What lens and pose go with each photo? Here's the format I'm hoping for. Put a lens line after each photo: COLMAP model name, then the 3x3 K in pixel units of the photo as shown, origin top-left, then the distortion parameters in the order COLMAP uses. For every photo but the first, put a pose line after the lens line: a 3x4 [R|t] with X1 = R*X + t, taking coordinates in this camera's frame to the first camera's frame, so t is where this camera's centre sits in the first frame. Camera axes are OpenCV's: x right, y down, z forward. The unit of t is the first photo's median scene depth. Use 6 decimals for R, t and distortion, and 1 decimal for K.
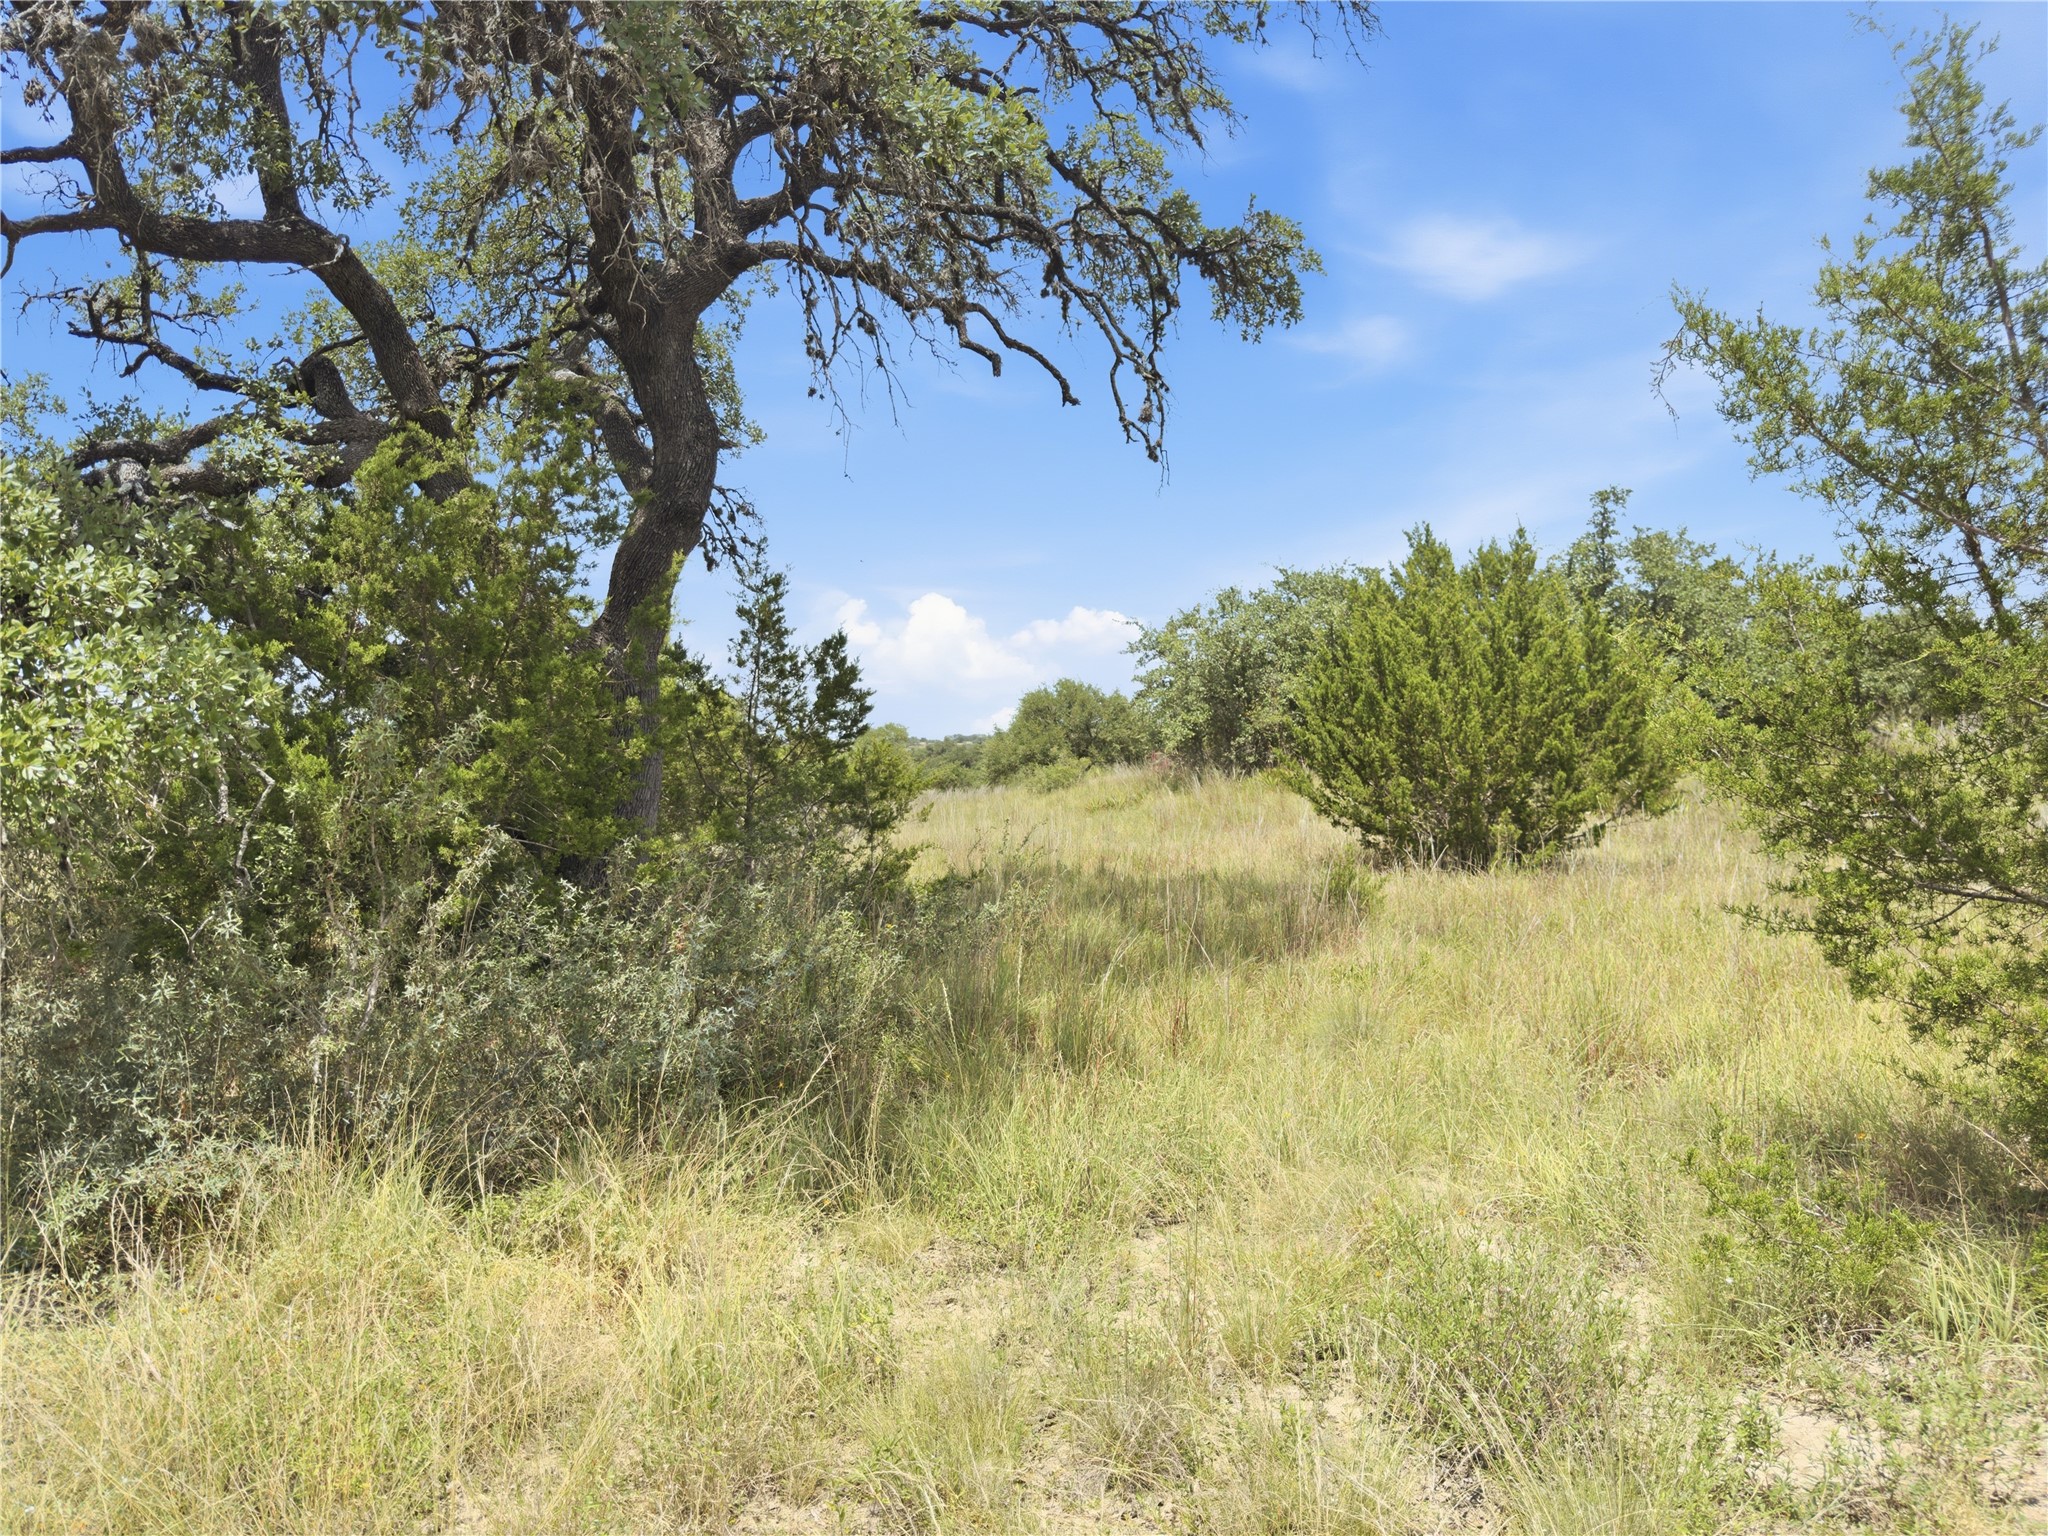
lens RADIAL K [[1419.2, 0, 1003.8], [0, 1419.2, 773.3], [0, 0, 1]] dist [0.064015, -0.080370]
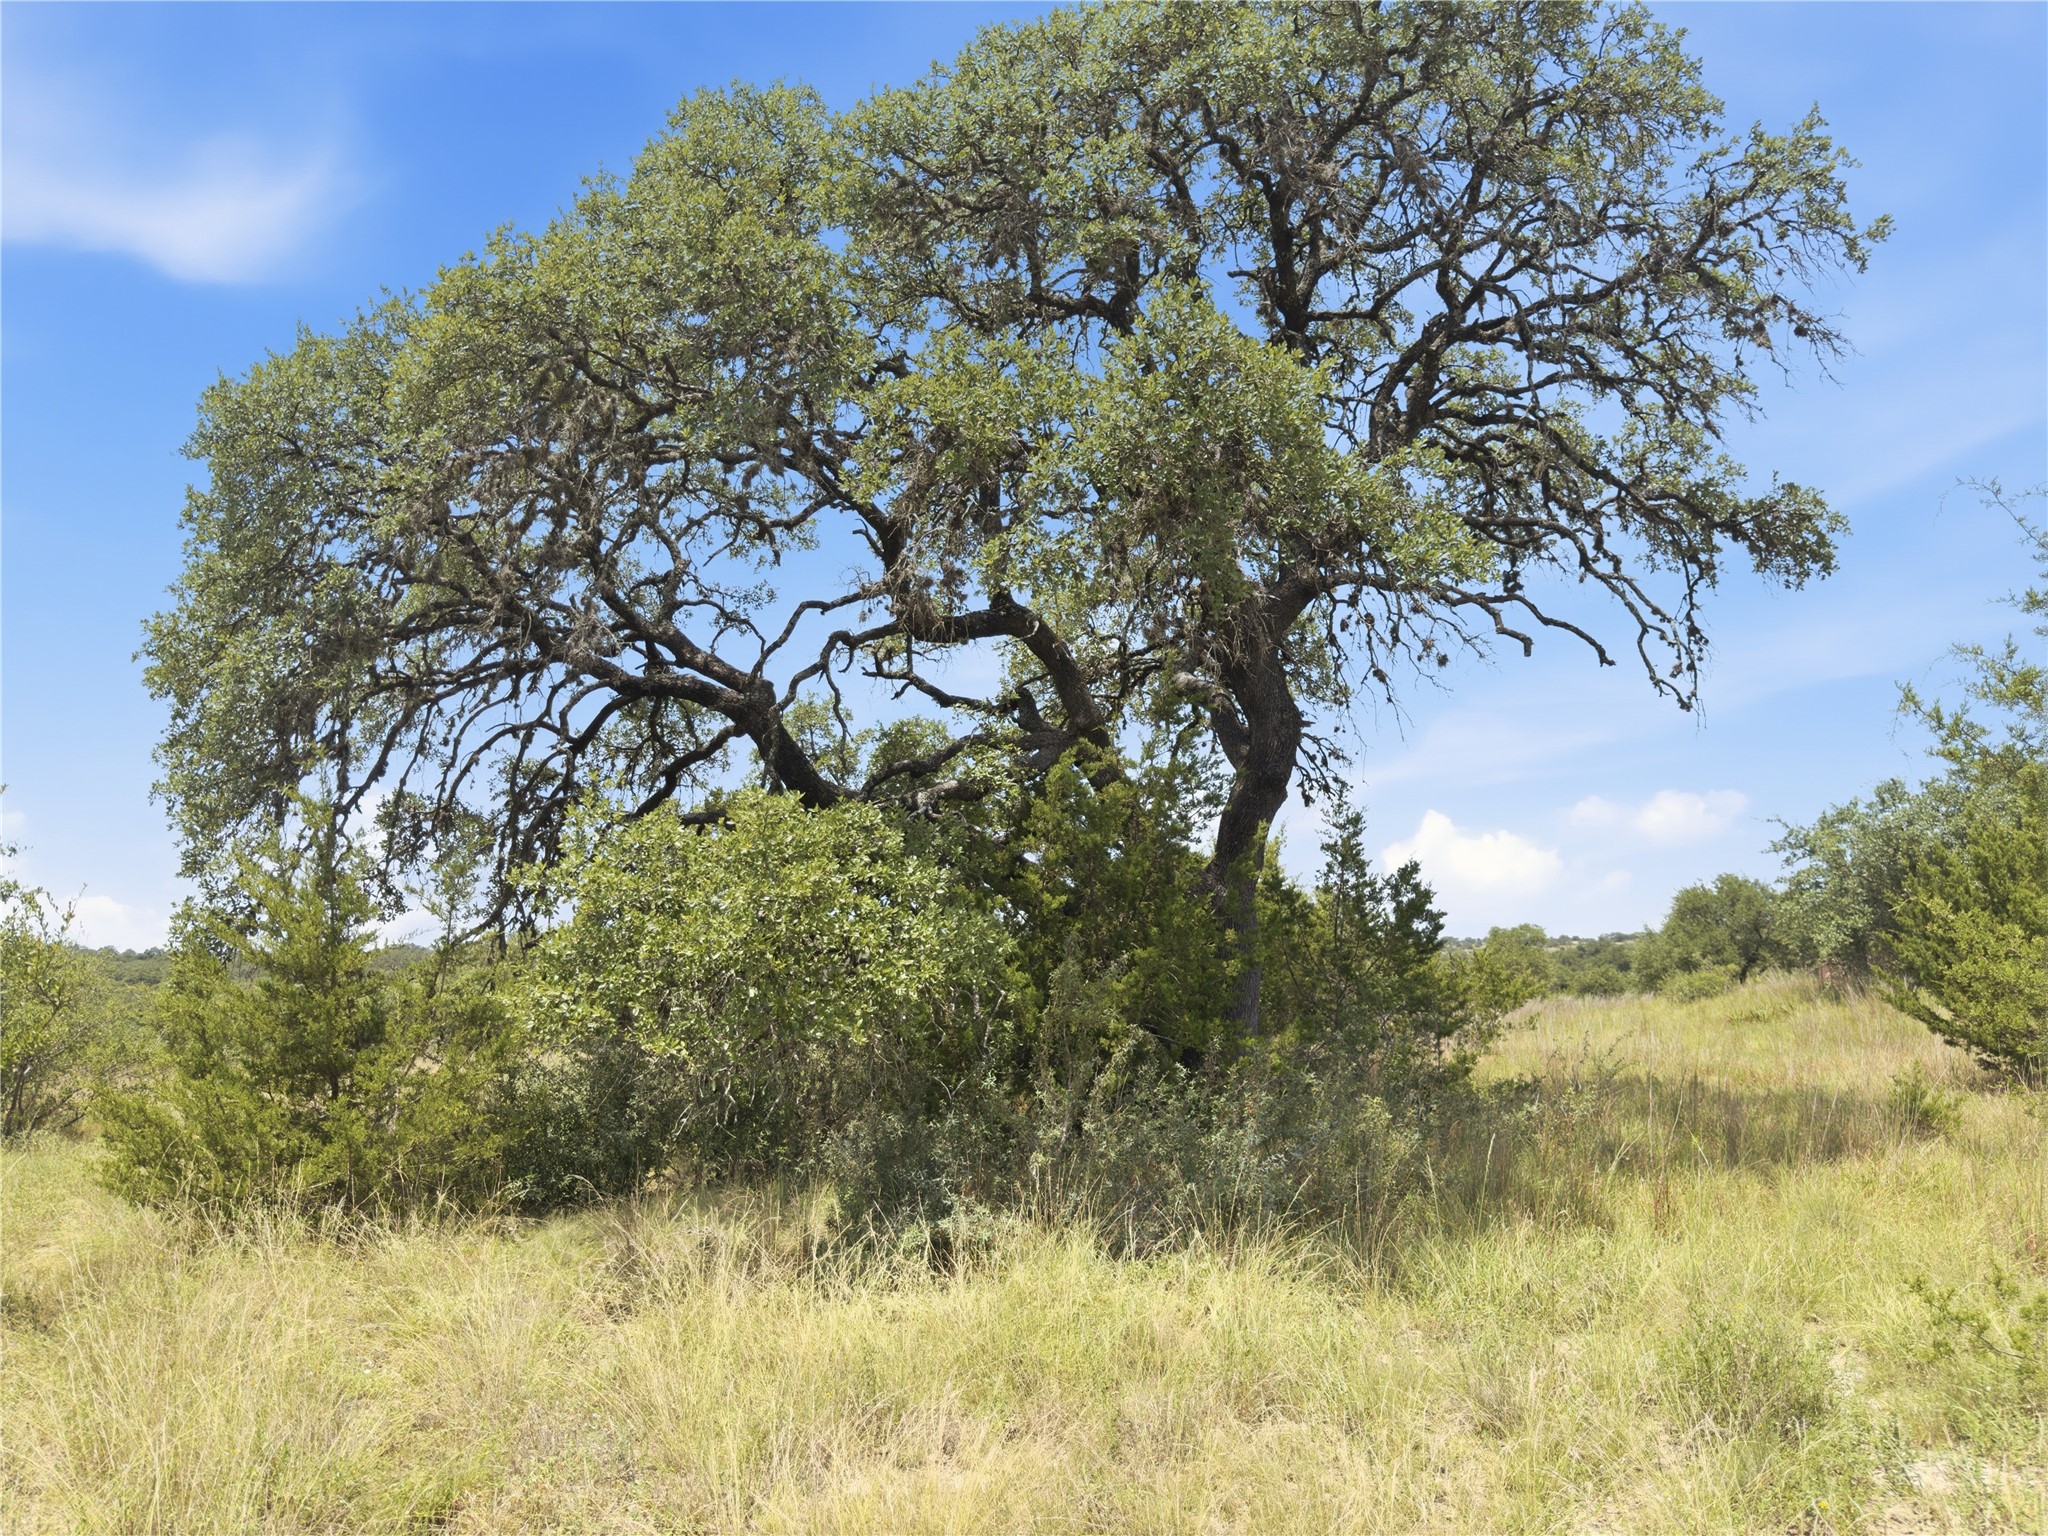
lens RADIAL K [[1419.2, 0, 1018.9], [0, 1419.2, 769.3], [0, 0, 1]] dist [0.064015, -0.080370]
pose [[0.911183, -0.048601, -0.409126, 0.086558], [-0.009101, 0.990401, -0.137921, -0.012133], [0.411902, 0.129395, 0.901994, -0.238982]]
